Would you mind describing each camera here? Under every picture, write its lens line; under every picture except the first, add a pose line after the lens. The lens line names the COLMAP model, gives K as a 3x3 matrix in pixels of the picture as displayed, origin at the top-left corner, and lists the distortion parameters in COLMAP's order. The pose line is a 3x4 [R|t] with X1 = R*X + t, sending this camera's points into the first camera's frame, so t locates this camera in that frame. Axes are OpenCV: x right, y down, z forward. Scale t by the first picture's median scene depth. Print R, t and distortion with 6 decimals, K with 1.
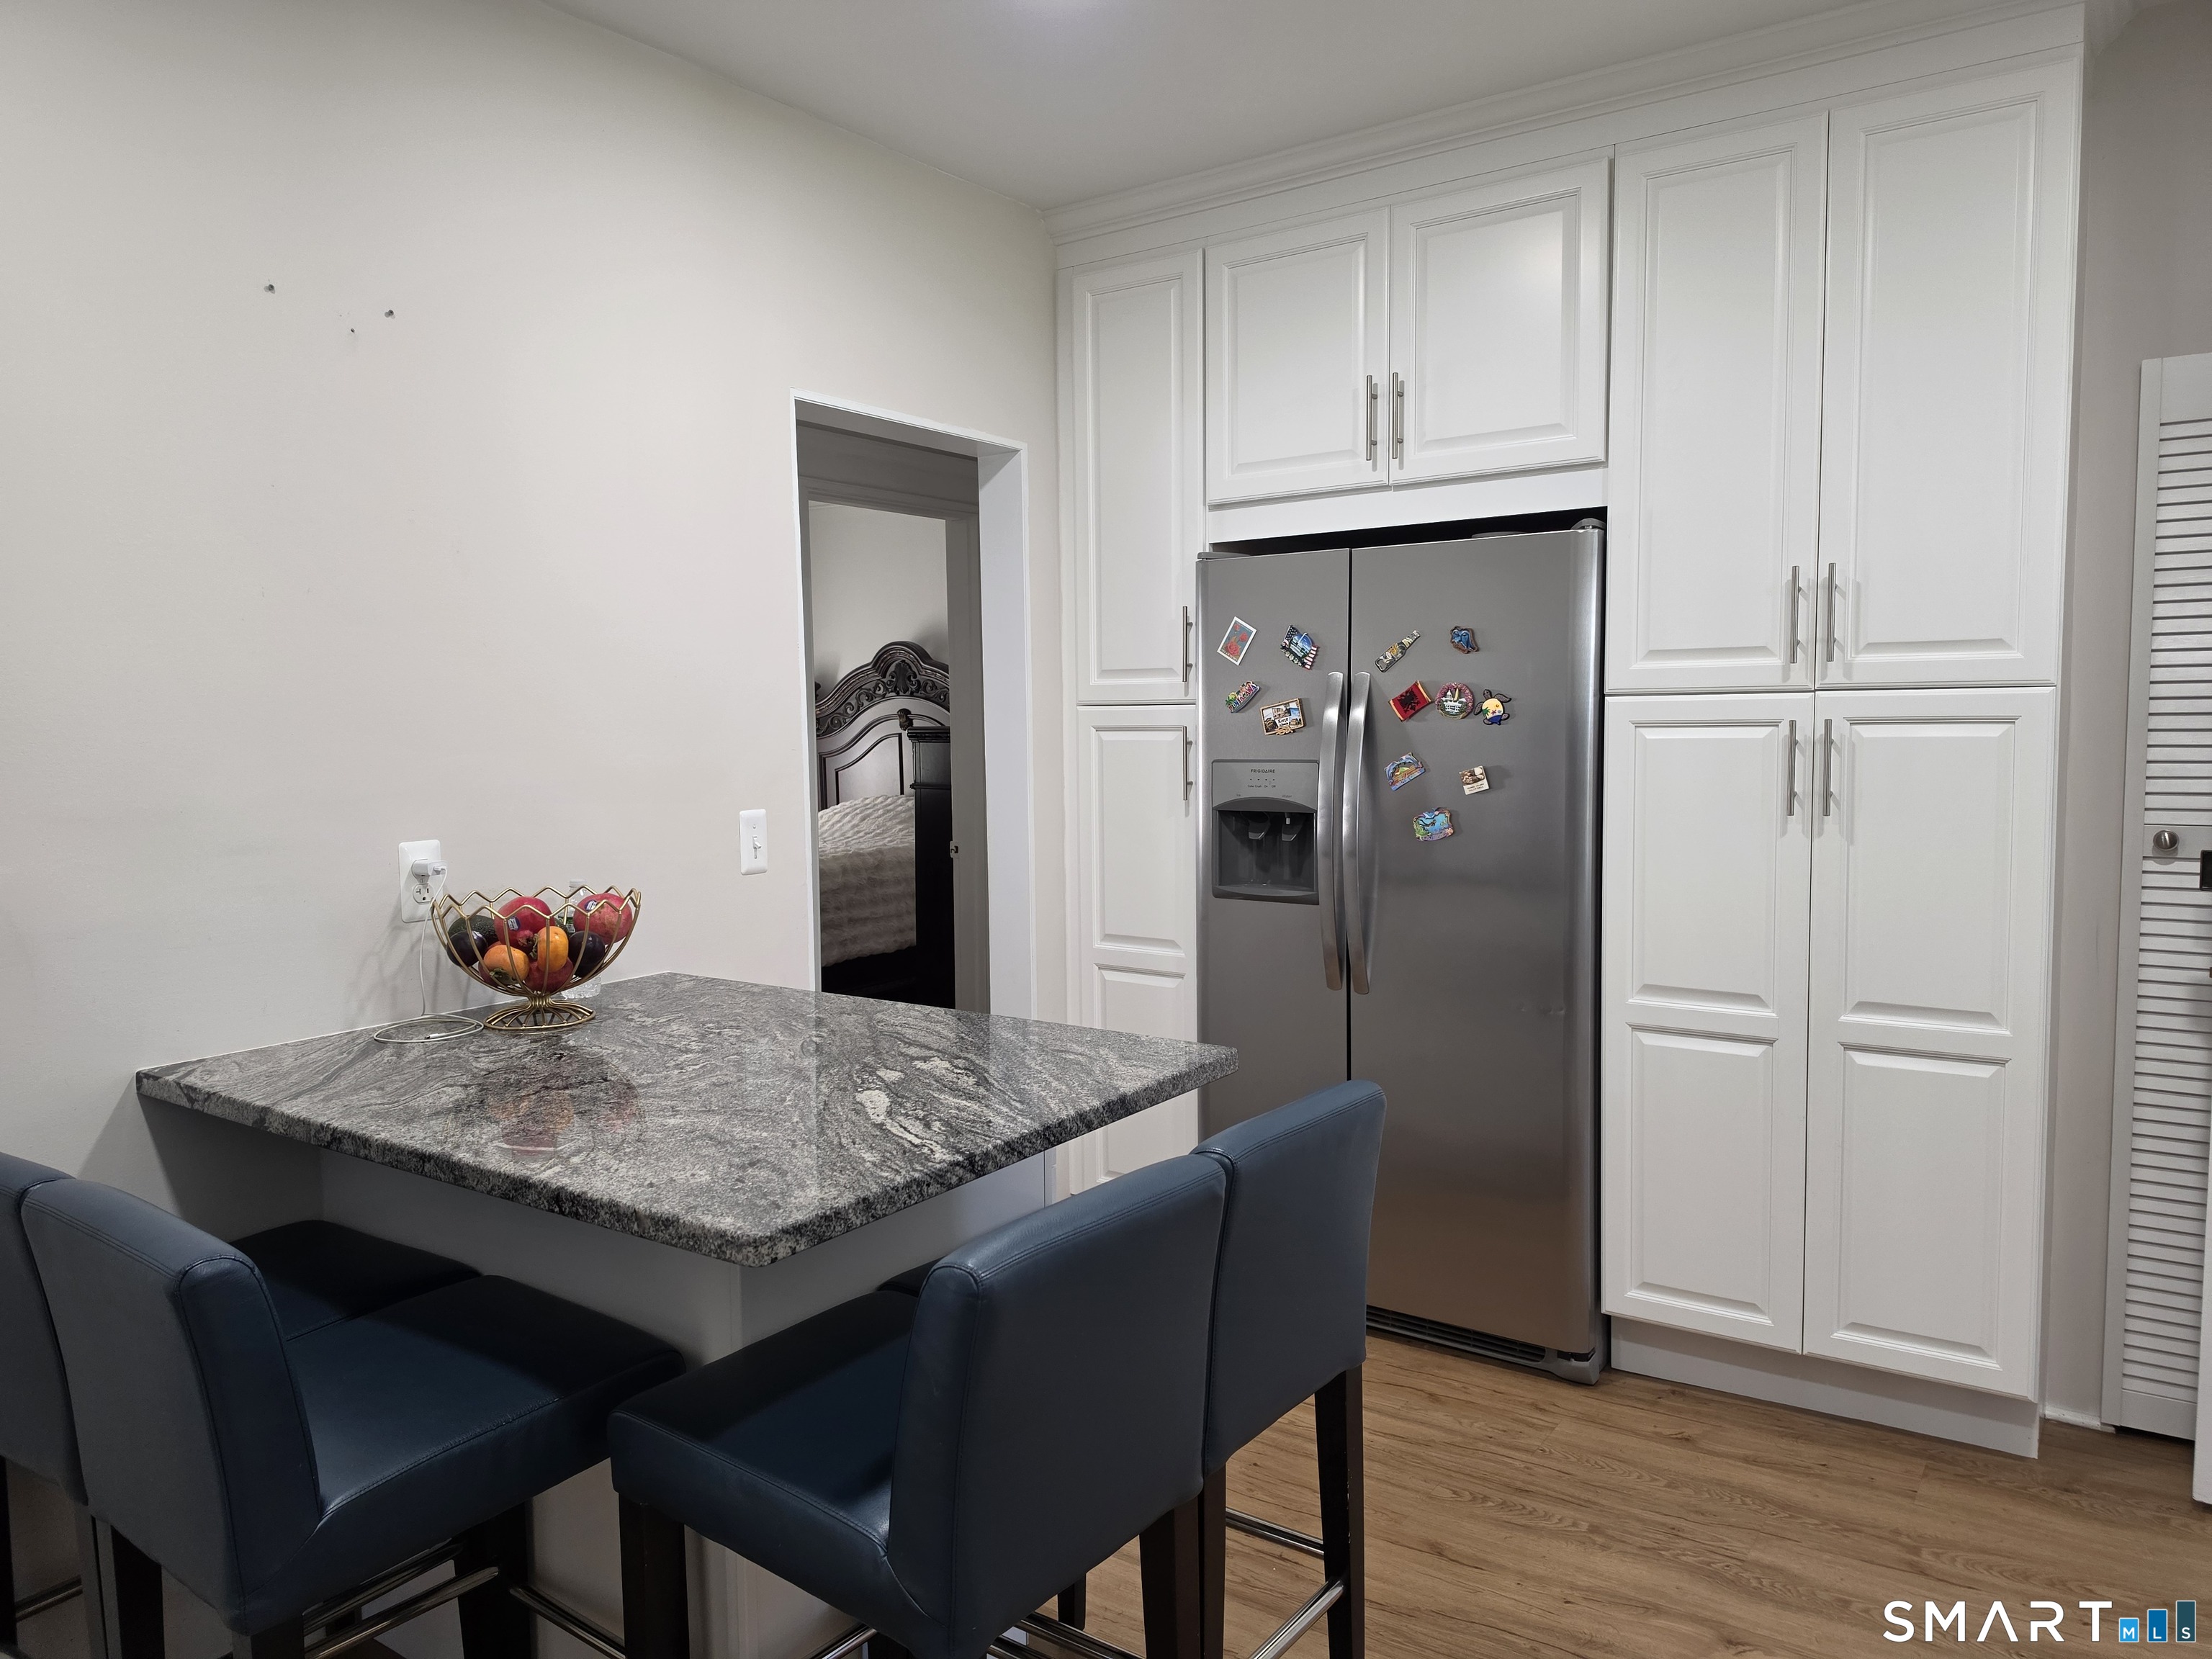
lens RADIAL K [[1538.6, 0, 1109.1], [0, 1538.6, 840.9], [0, 0, 1]] dist [-0.003091, -0.004991]
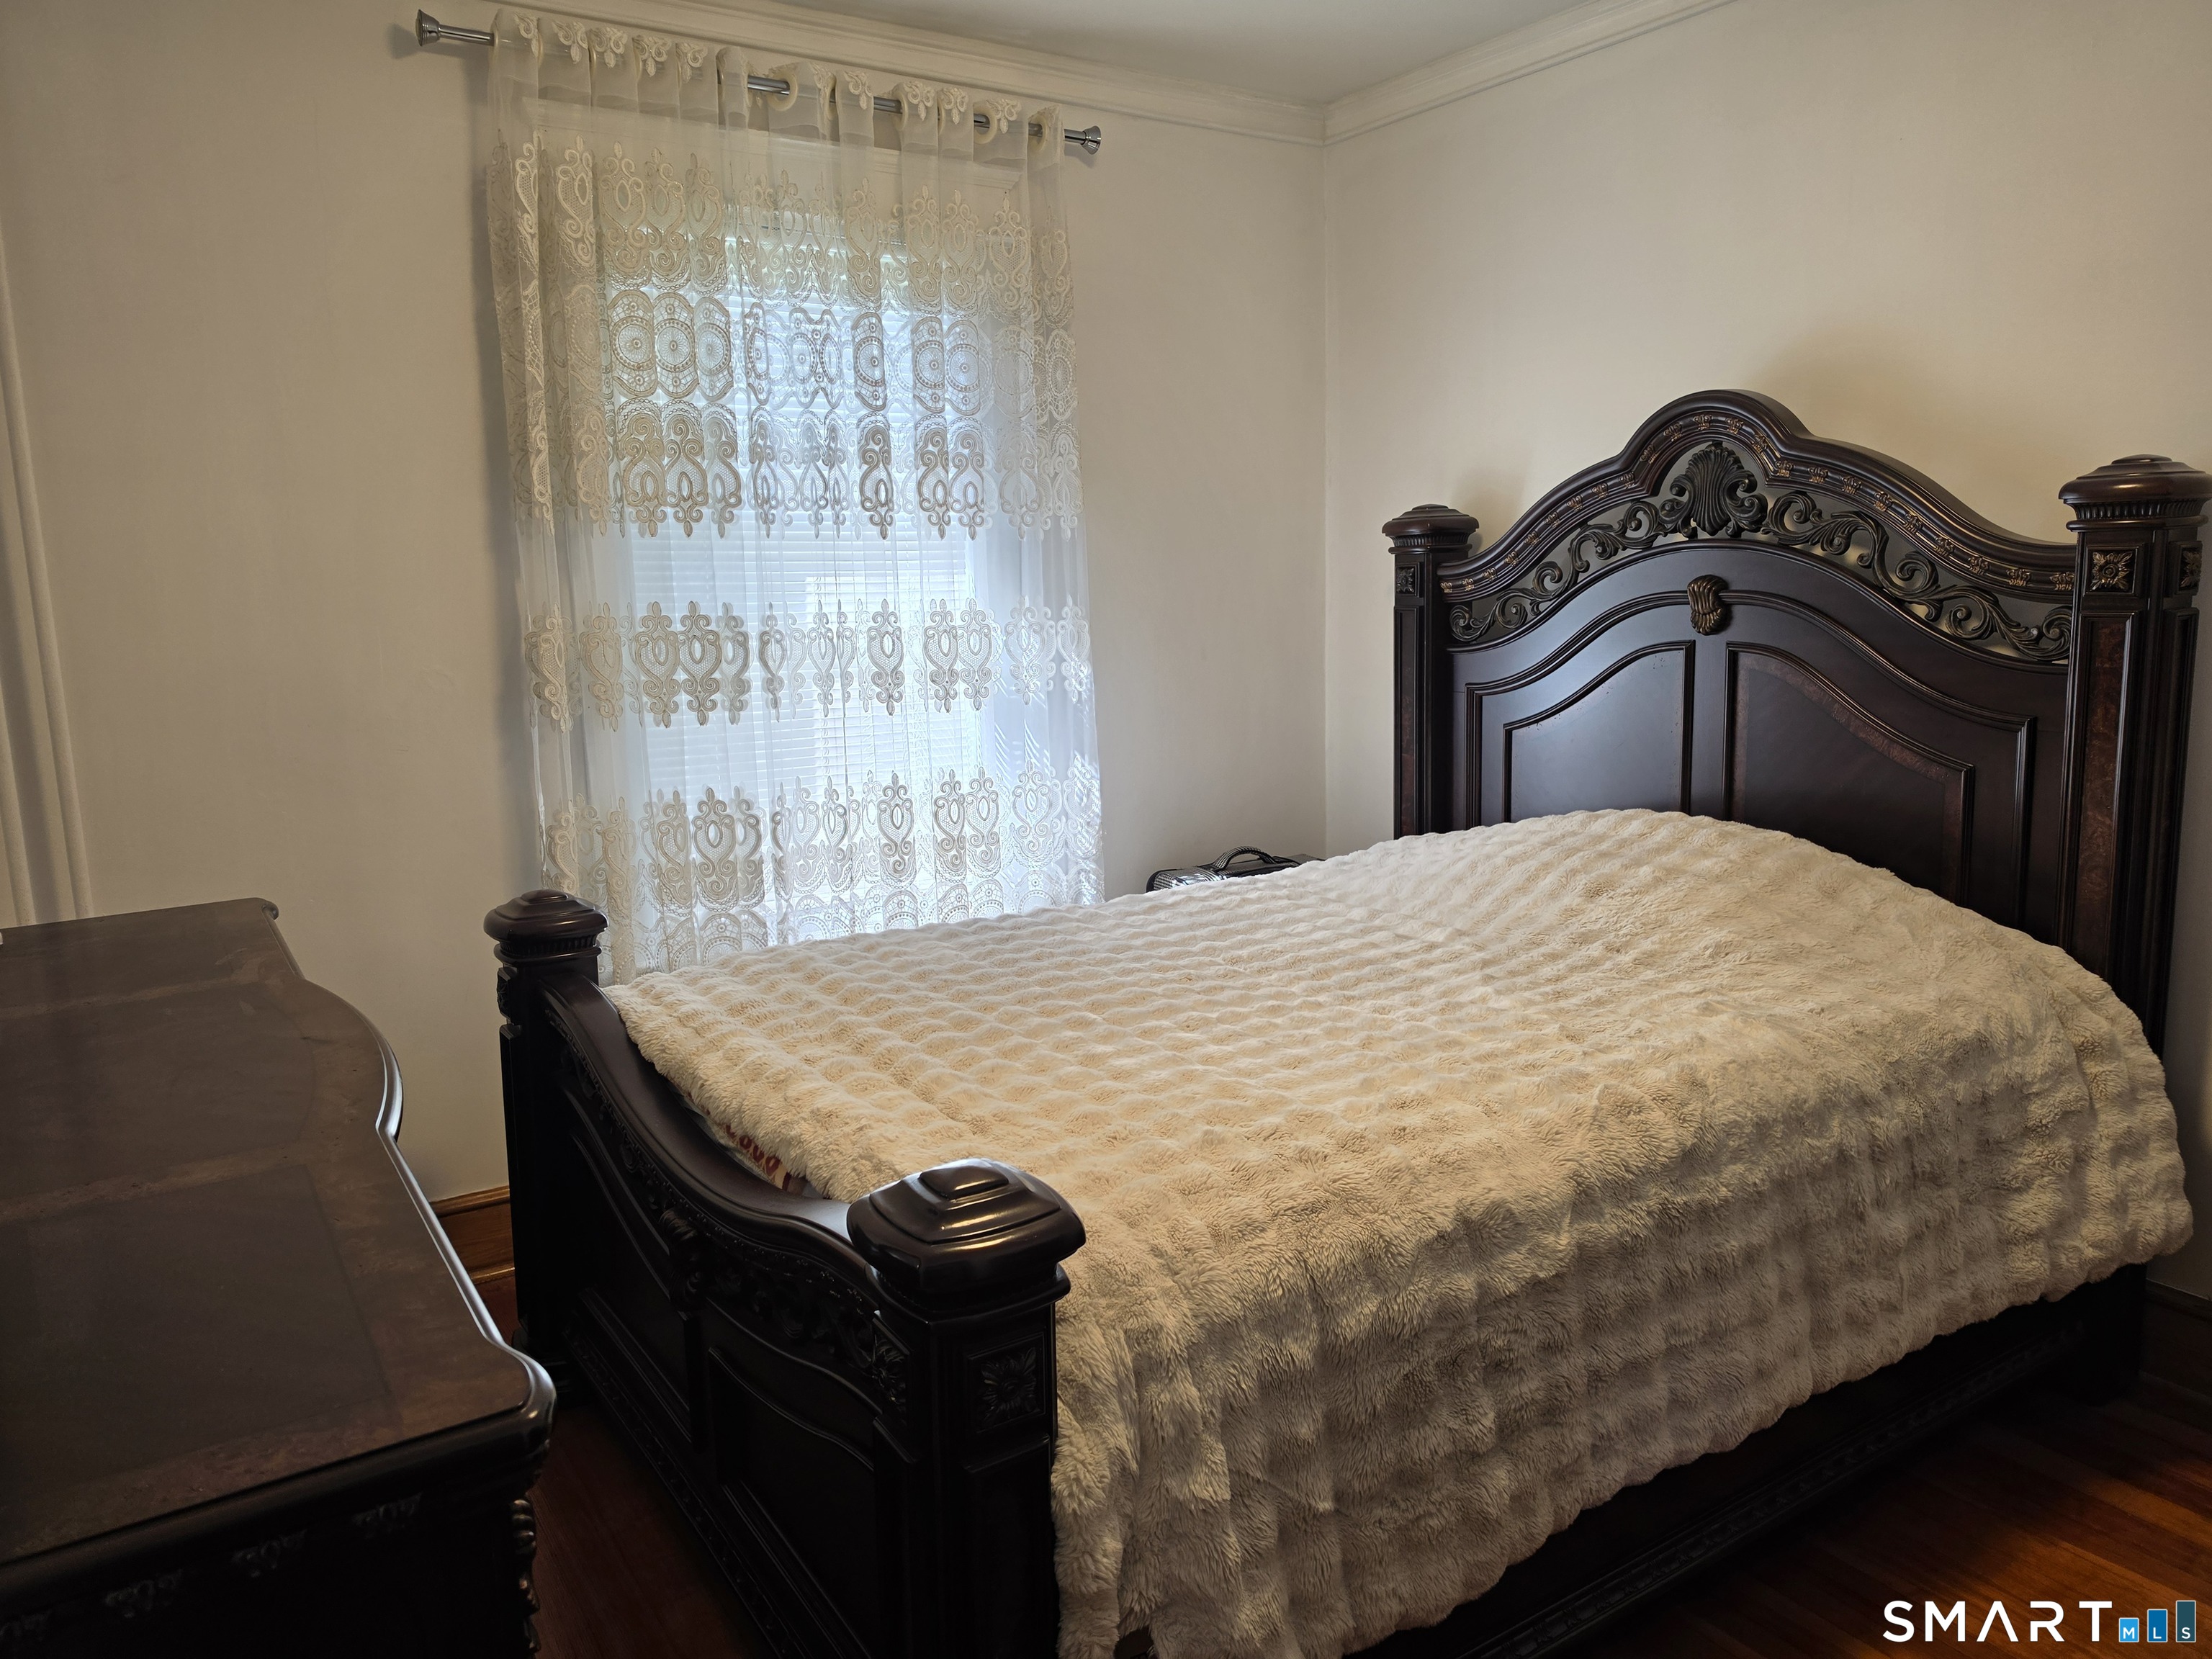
lens RADIAL K [[1538.6, 0, 1102.9], [0, 1538.6, 833.9], [0, 0, 1]] dist [-0.003091, -0.004991]
pose [[0.923943, 0.054452, -0.378635, -0.124930], [-0.021600, 0.995664, 0.090479, -0.054814], [0.381920, -0.075419, 0.921113, 0.600962]]
